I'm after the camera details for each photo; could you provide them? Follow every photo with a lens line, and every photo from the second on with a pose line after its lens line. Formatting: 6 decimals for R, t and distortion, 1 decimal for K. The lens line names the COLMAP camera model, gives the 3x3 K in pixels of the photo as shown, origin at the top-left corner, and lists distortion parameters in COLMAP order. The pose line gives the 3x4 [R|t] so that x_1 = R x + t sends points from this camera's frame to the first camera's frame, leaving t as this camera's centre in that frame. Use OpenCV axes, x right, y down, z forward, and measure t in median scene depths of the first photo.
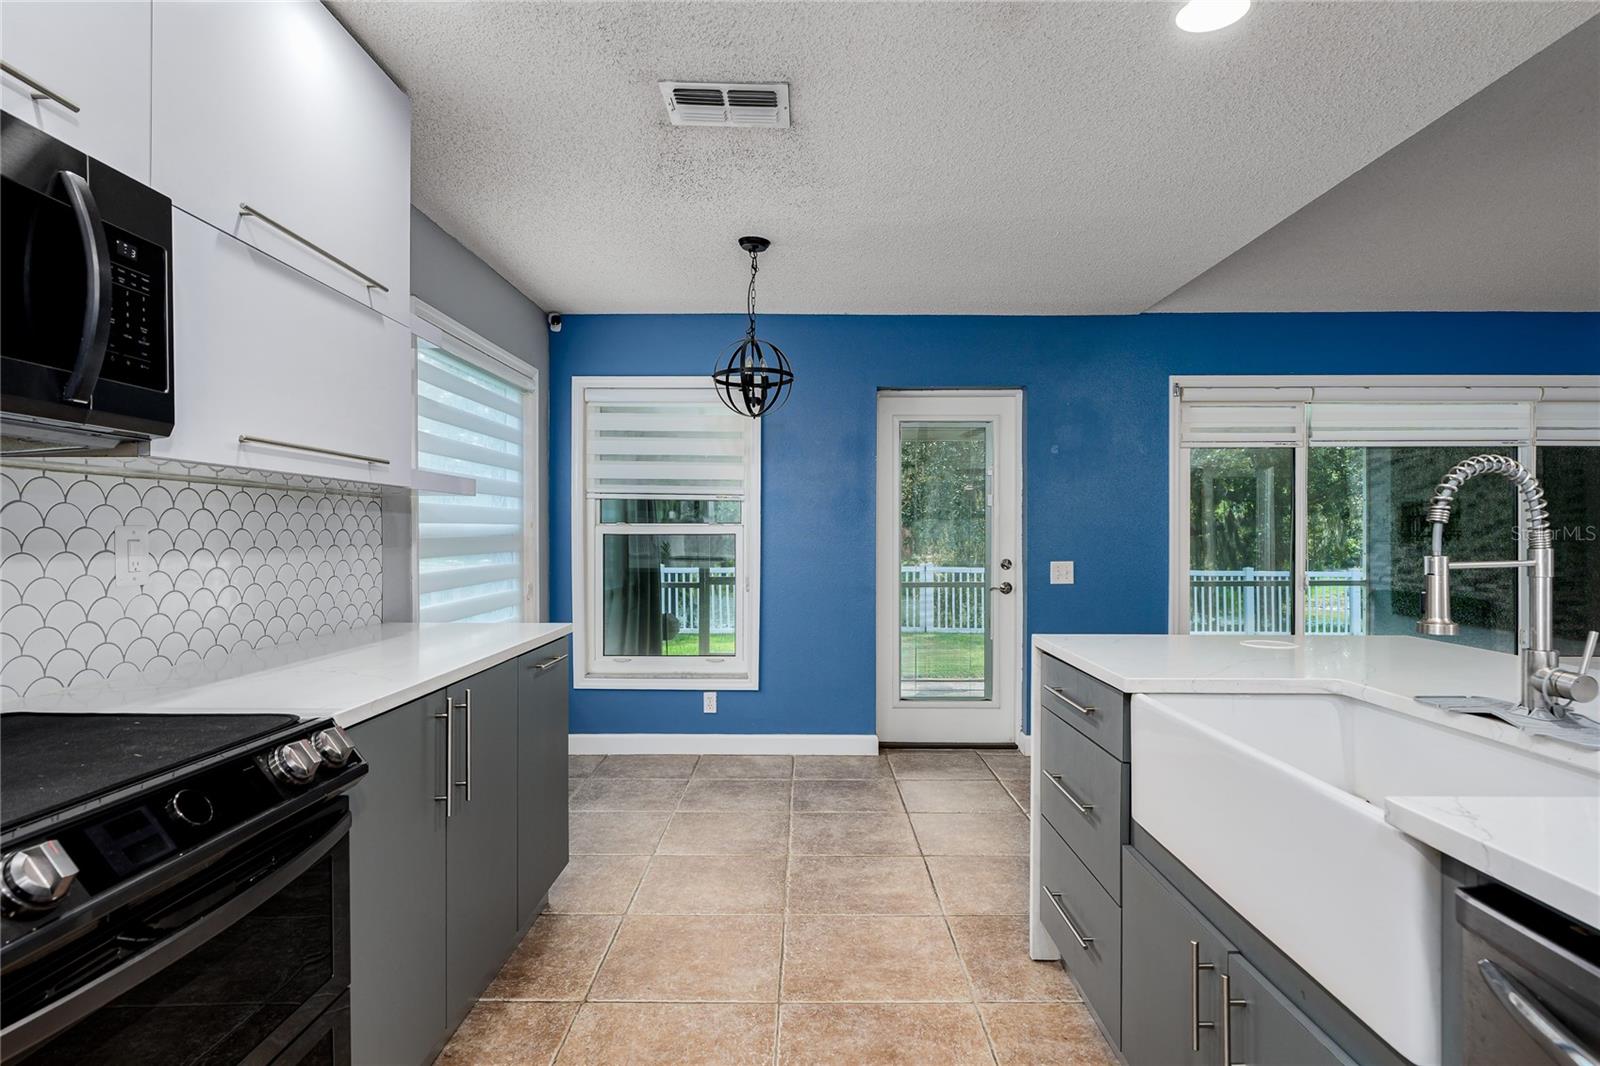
lens RADIAL K [[856.1, 0, 790.0], [0, 856.1, 534.8], [0, 0, 1]] dist [-0.004572, 0.002750]
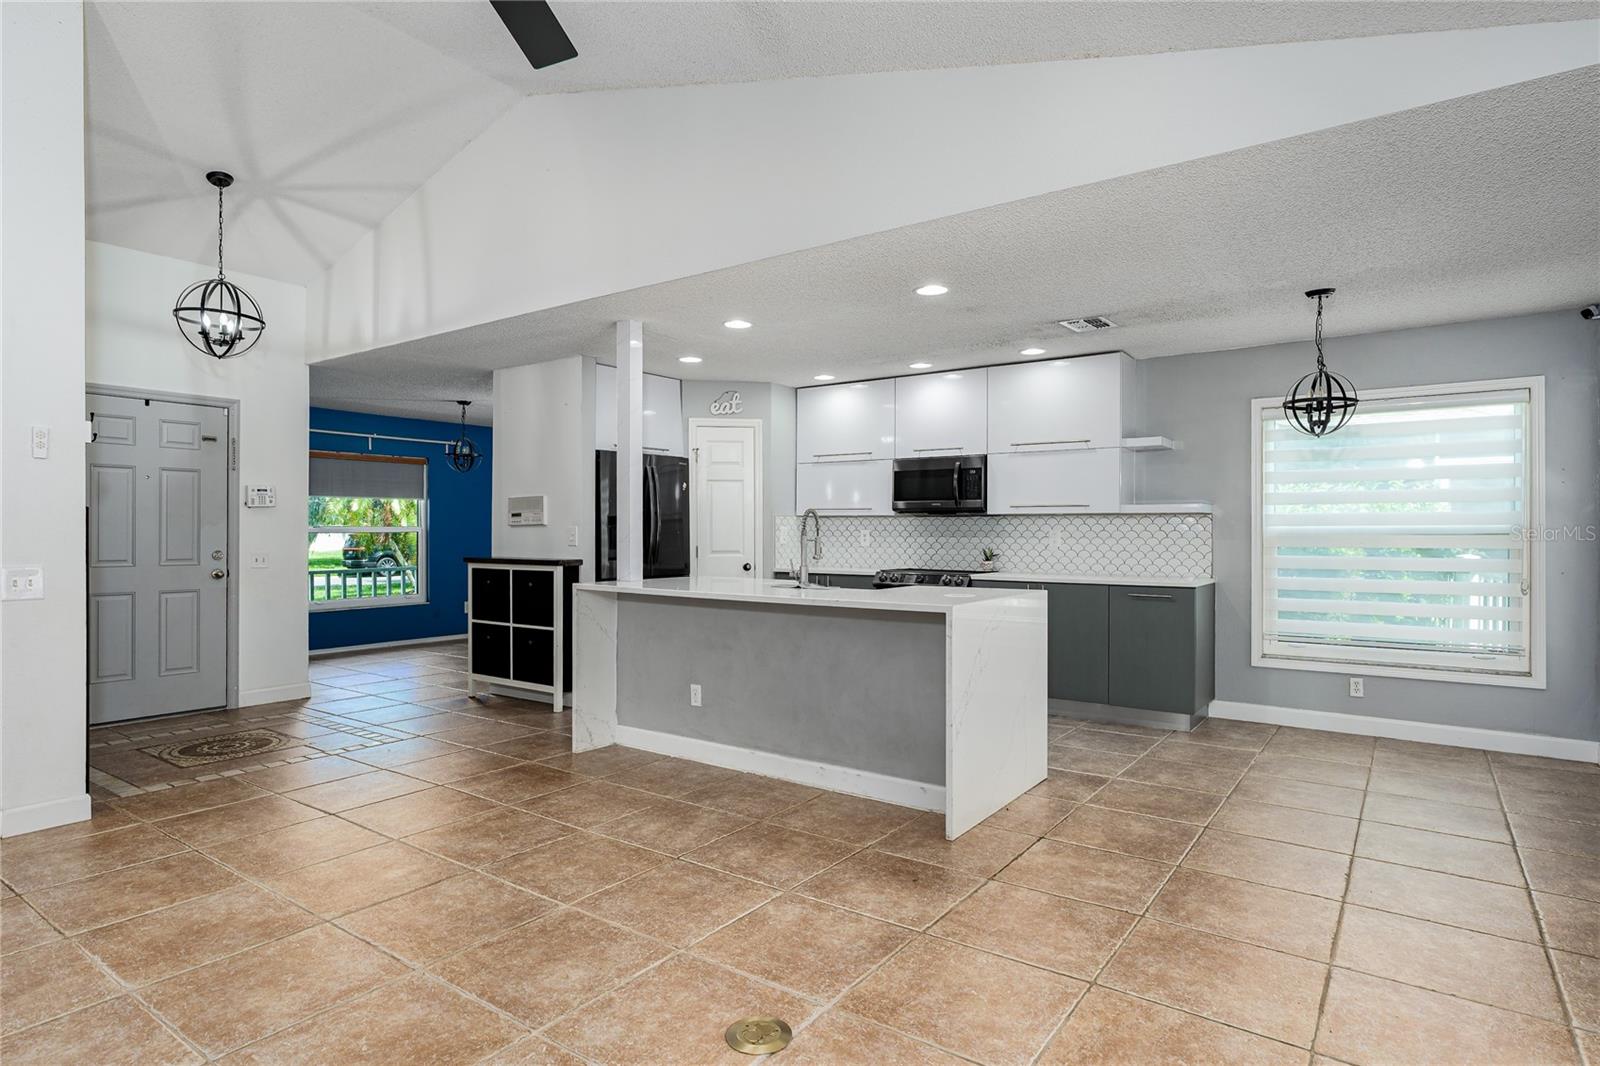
lens RADIAL K [[856.1, 0, 782.6], [0, 856.1, 561.9], [0, 0, 1]] dist [-0.004572, 0.002750]
pose [[-0.583931, 0.029553, -0.811265, 1.396201], [-0.001296, 0.999302, 0.037336, -0.004144], [0.811802, 0.022853, -0.583485, 1.102401]]
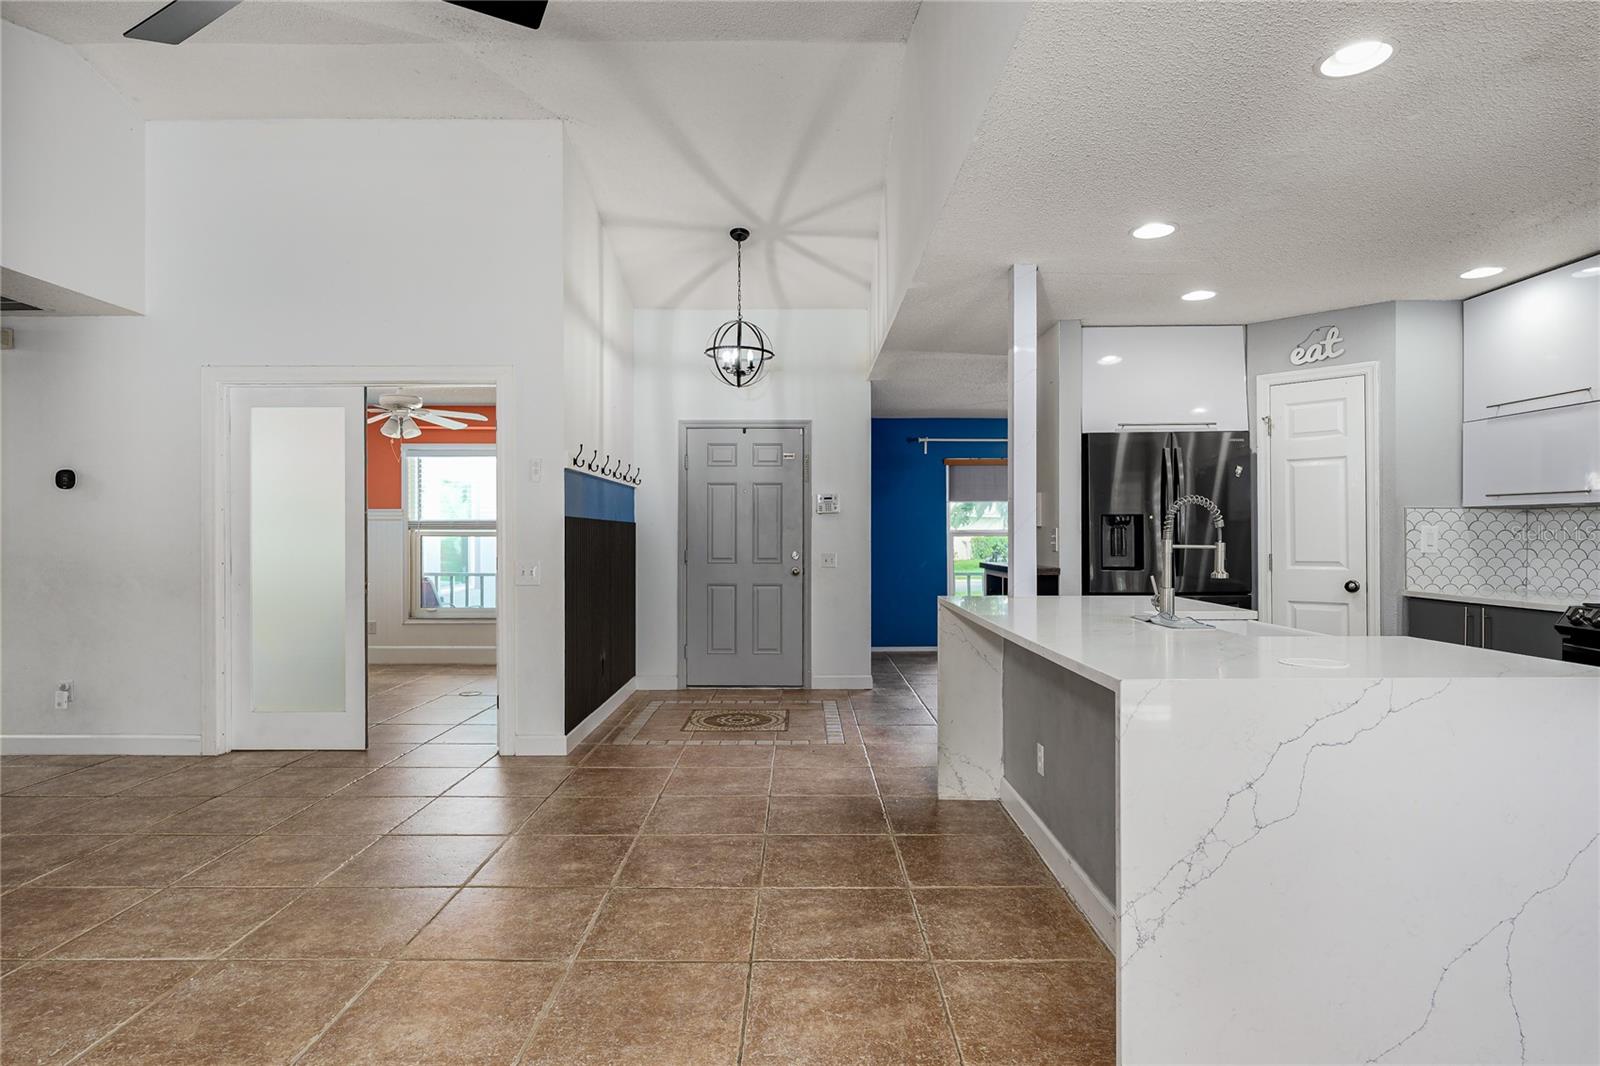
lens RADIAL K [[856.1, 0, 796.8], [0, 856.1, 545.4], [0, 0, 1]] dist [-0.004572, 0.002750]
pose [[-0.999940, 0.003314, -0.010479, 0.692276], [0.003178, 0.999911, 0.012921, -0.001290], [0.010521, 0.012886, -0.999862, 1.177482]]
